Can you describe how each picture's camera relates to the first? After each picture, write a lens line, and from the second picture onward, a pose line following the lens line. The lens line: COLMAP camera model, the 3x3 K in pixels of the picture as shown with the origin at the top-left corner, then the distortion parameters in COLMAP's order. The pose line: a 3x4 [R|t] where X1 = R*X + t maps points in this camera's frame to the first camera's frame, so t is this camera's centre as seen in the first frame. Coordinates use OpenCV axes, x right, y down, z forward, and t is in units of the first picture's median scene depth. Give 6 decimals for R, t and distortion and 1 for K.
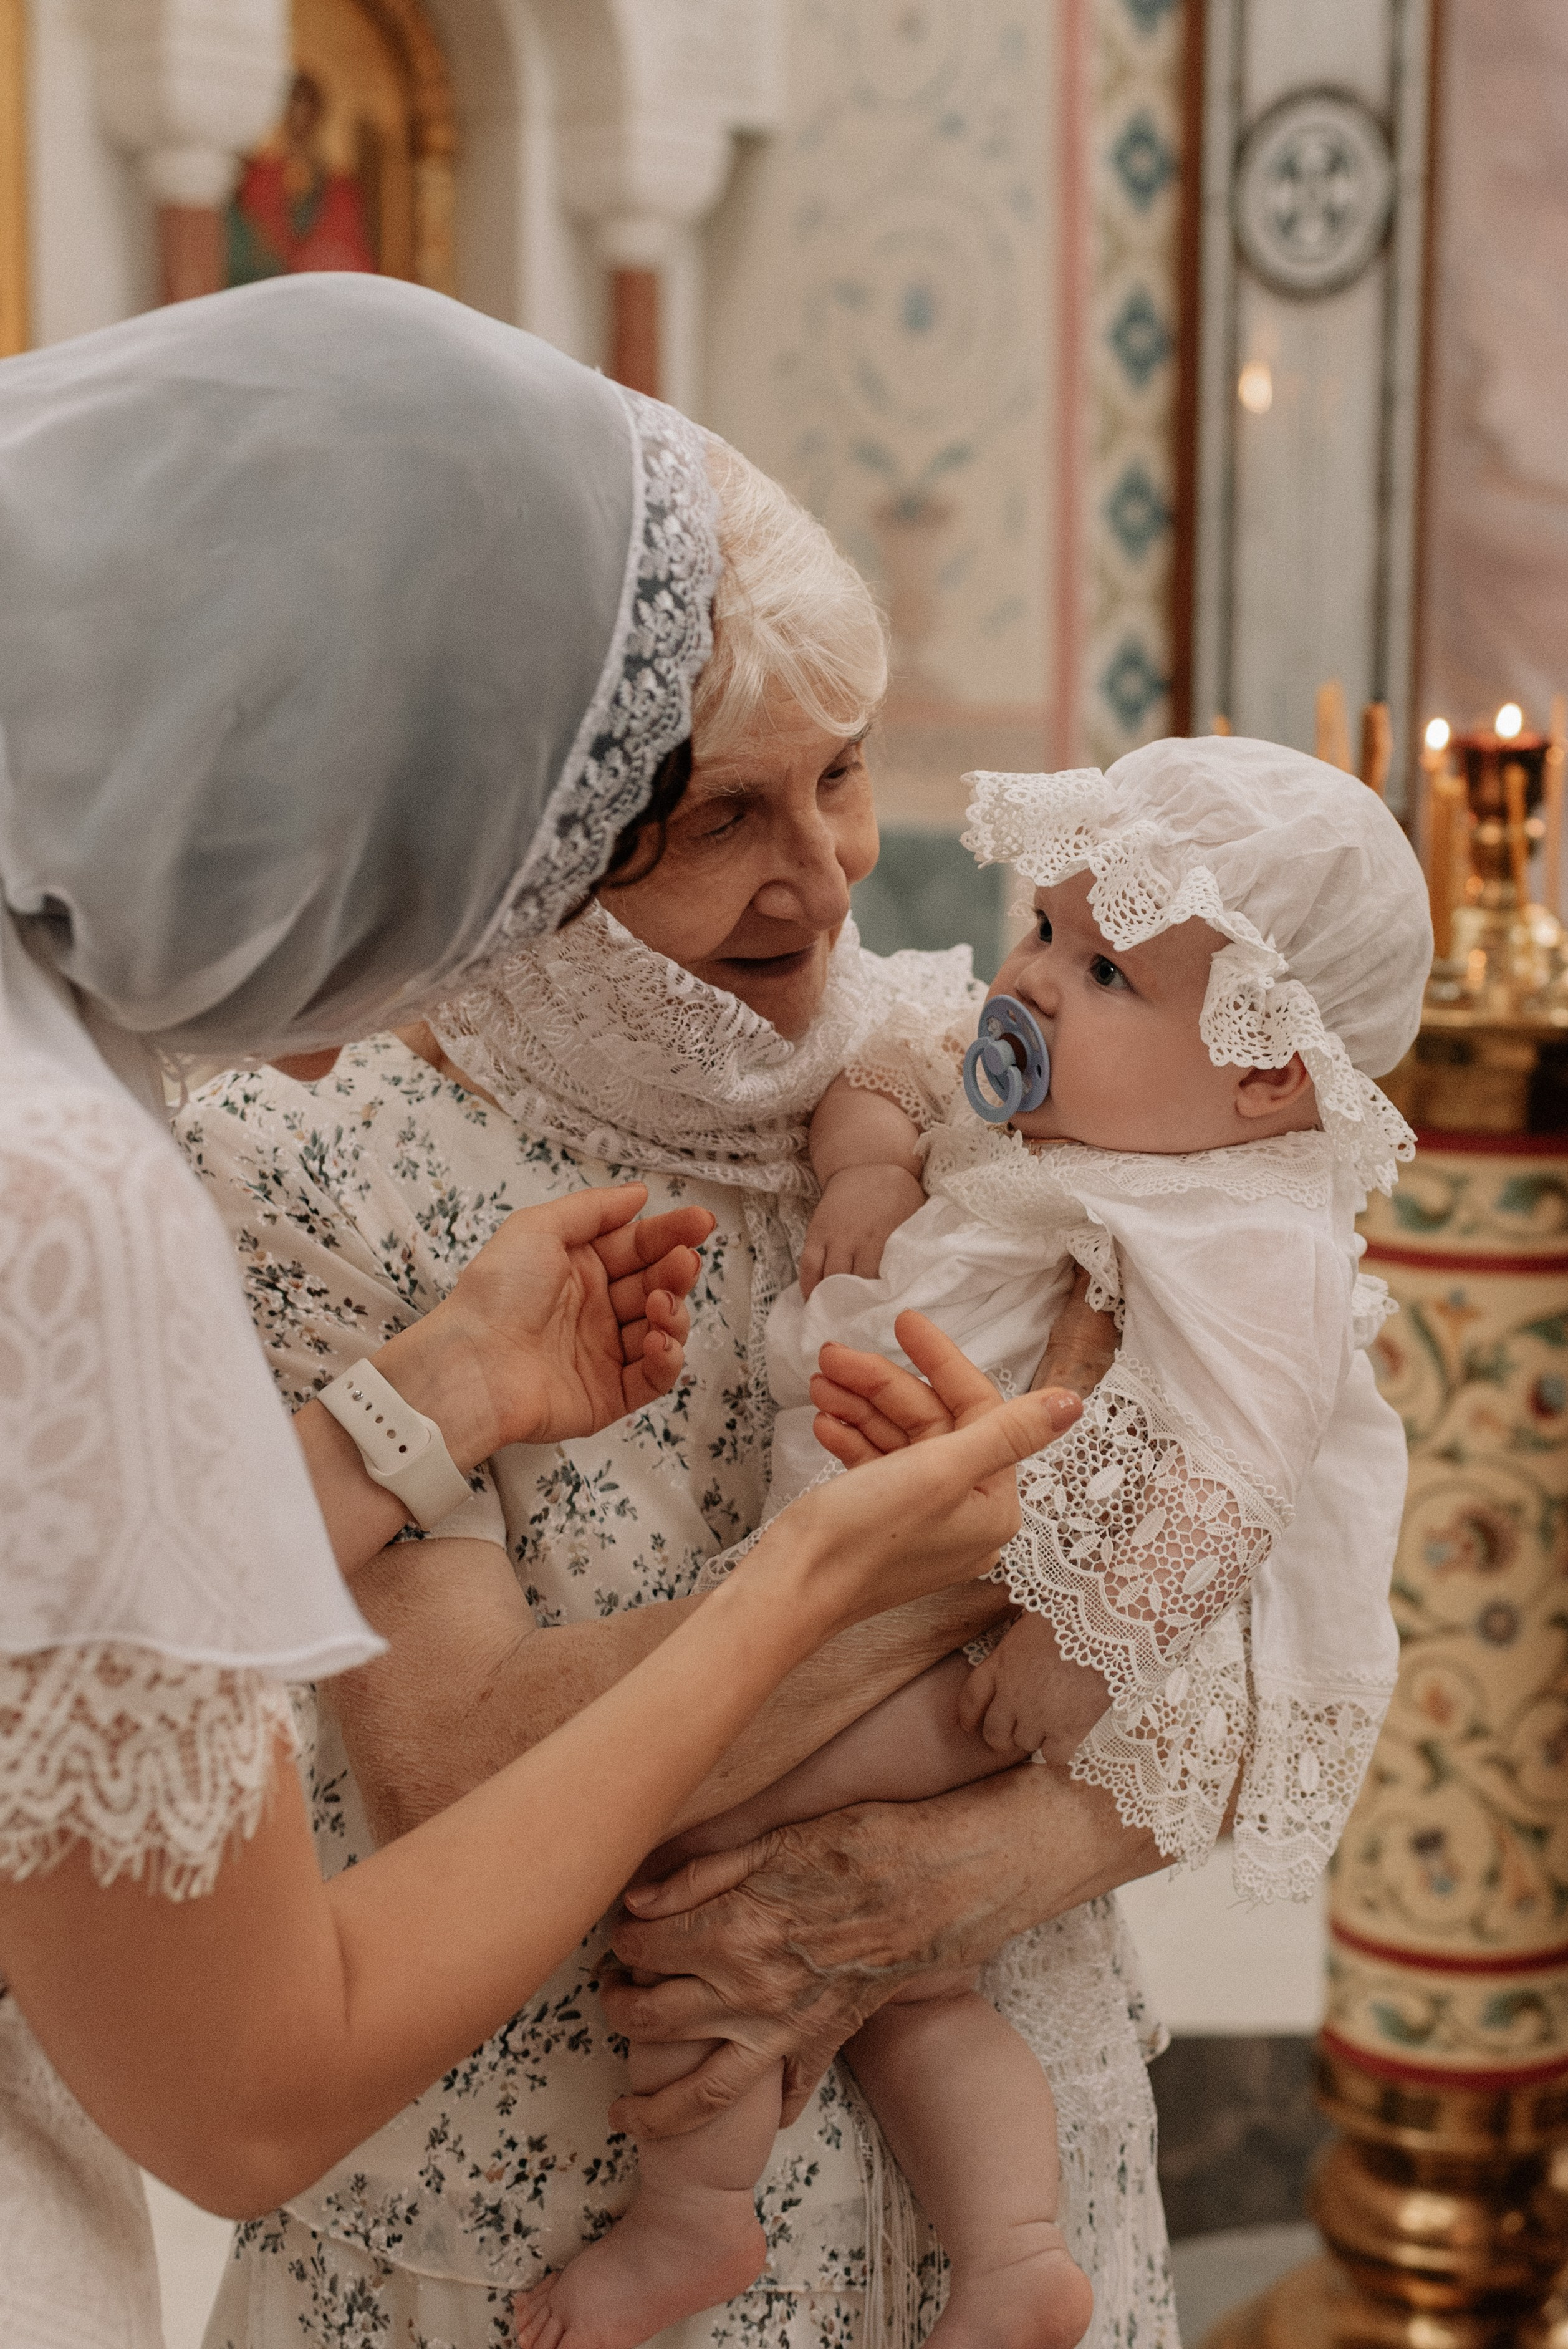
lens RADIAL K [[3613.4, 0, 1045.3], [0, 3613.4, 1120.1], [0, 0, 1]] dist [0.009257, 0.025996]
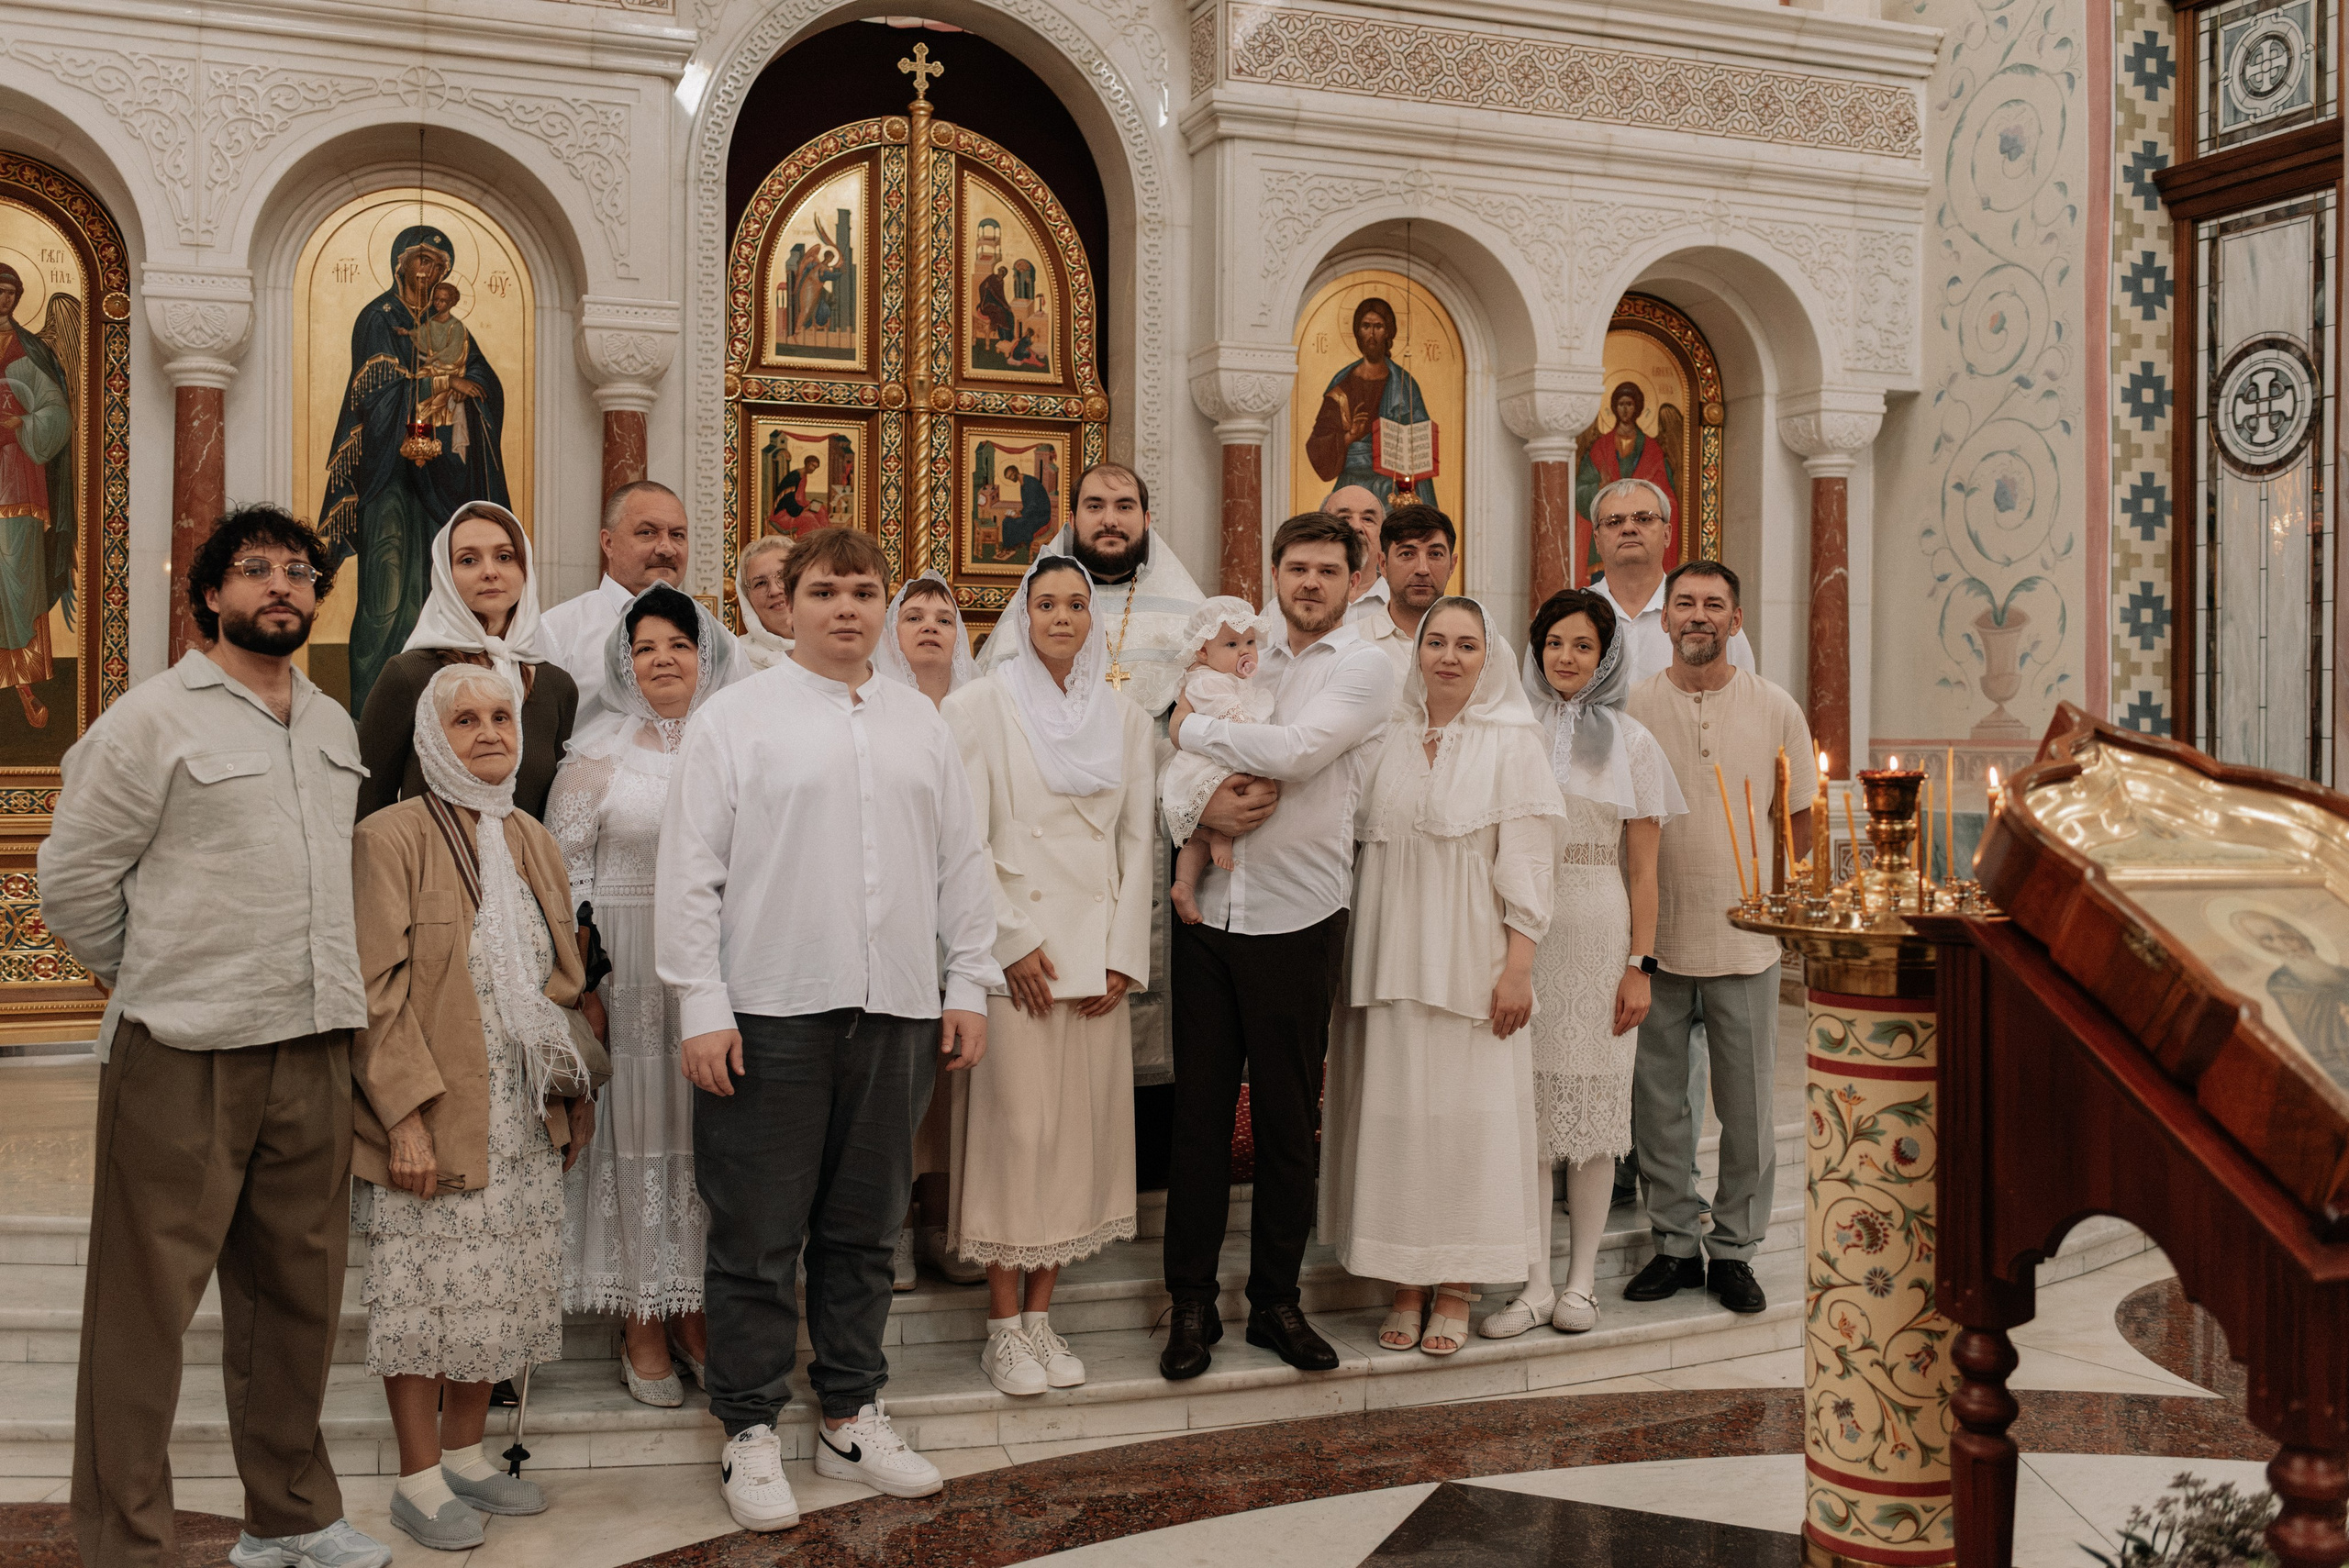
lens RADIAL K [[2261.5, 0, 1182.8], [0, 2261.5, 731.1], [0, 0, 1]] dist [0.002348, 0.003431]
pose [[0.885431, -0.011502, -0.464629, 0.328001], [-0.042204, 0.993574, -0.105023, 0.004865], [0.462852, 0.112599, 0.879255, -0.131977]]
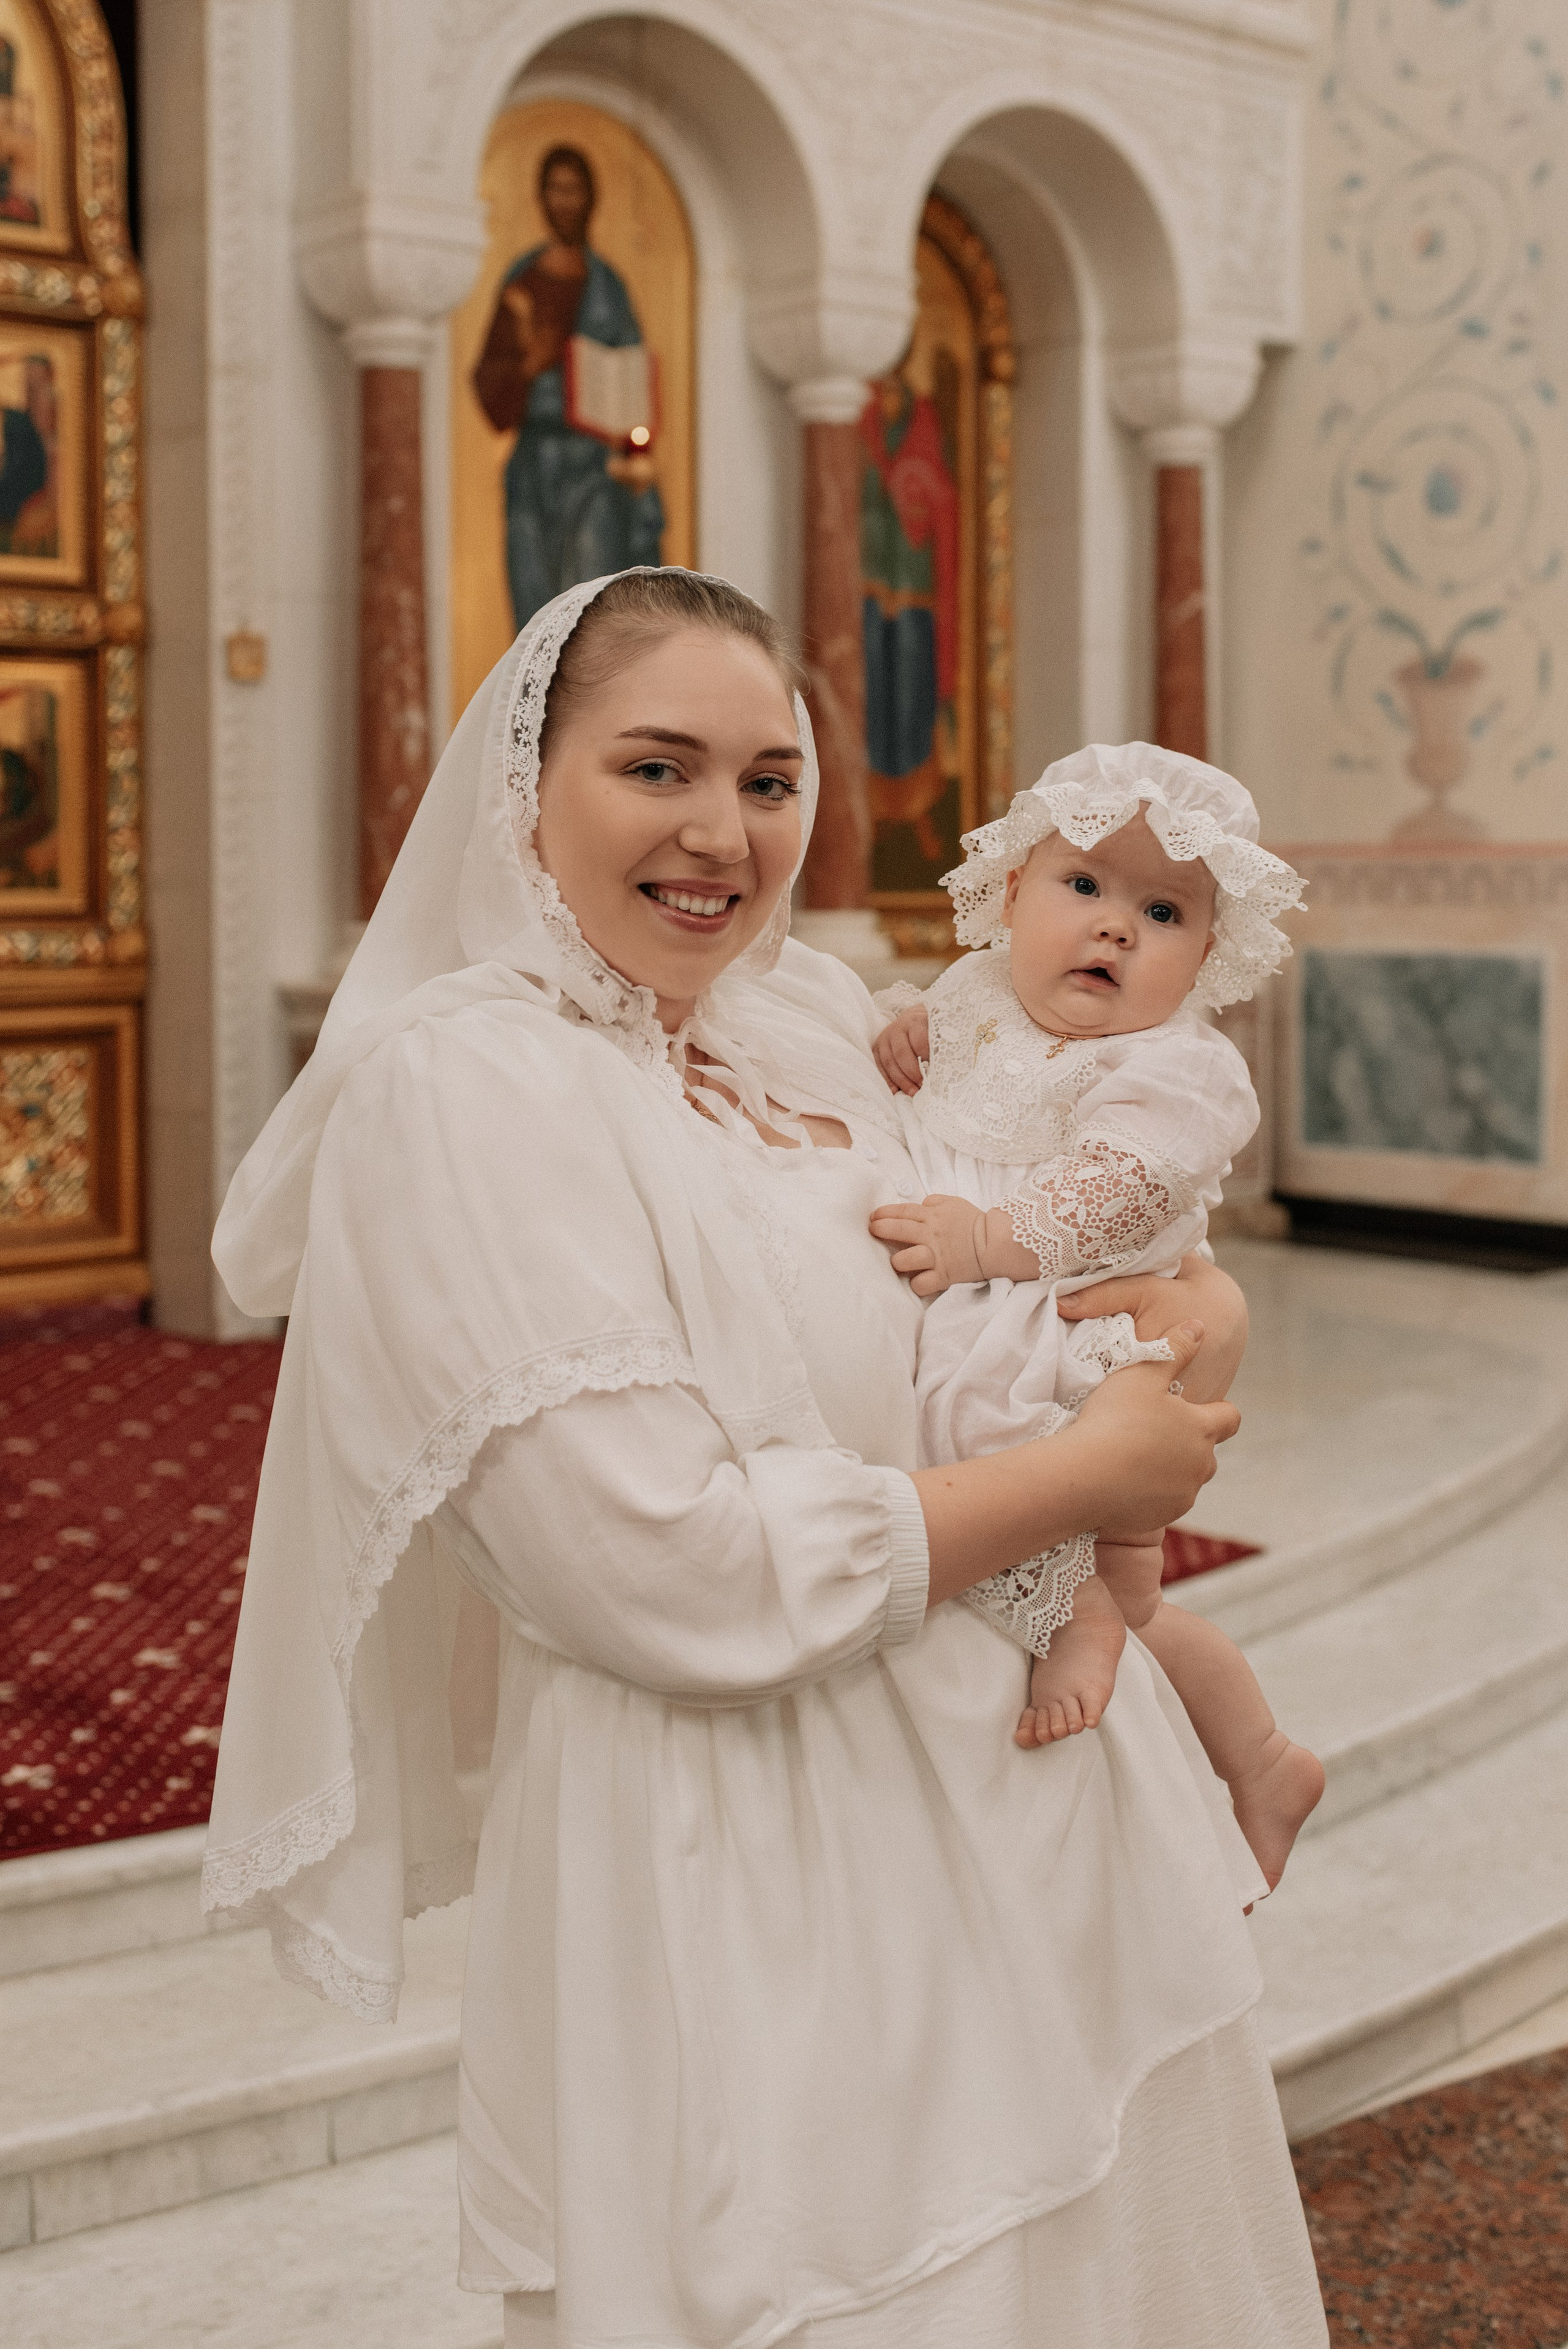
lens RADIAL K [[2877.1, 0, 746.1], [0, 2877.1, 875.9], [0, 0, 1]] dist [0.006298, -0.019936]
pose [[0.988405, -0.020620, -0.150437, -0.354350], [0.005187, 0.994744, -0.102265, -0.048439], [0.151755, 0.100299, 0.983316, 0.313748]]
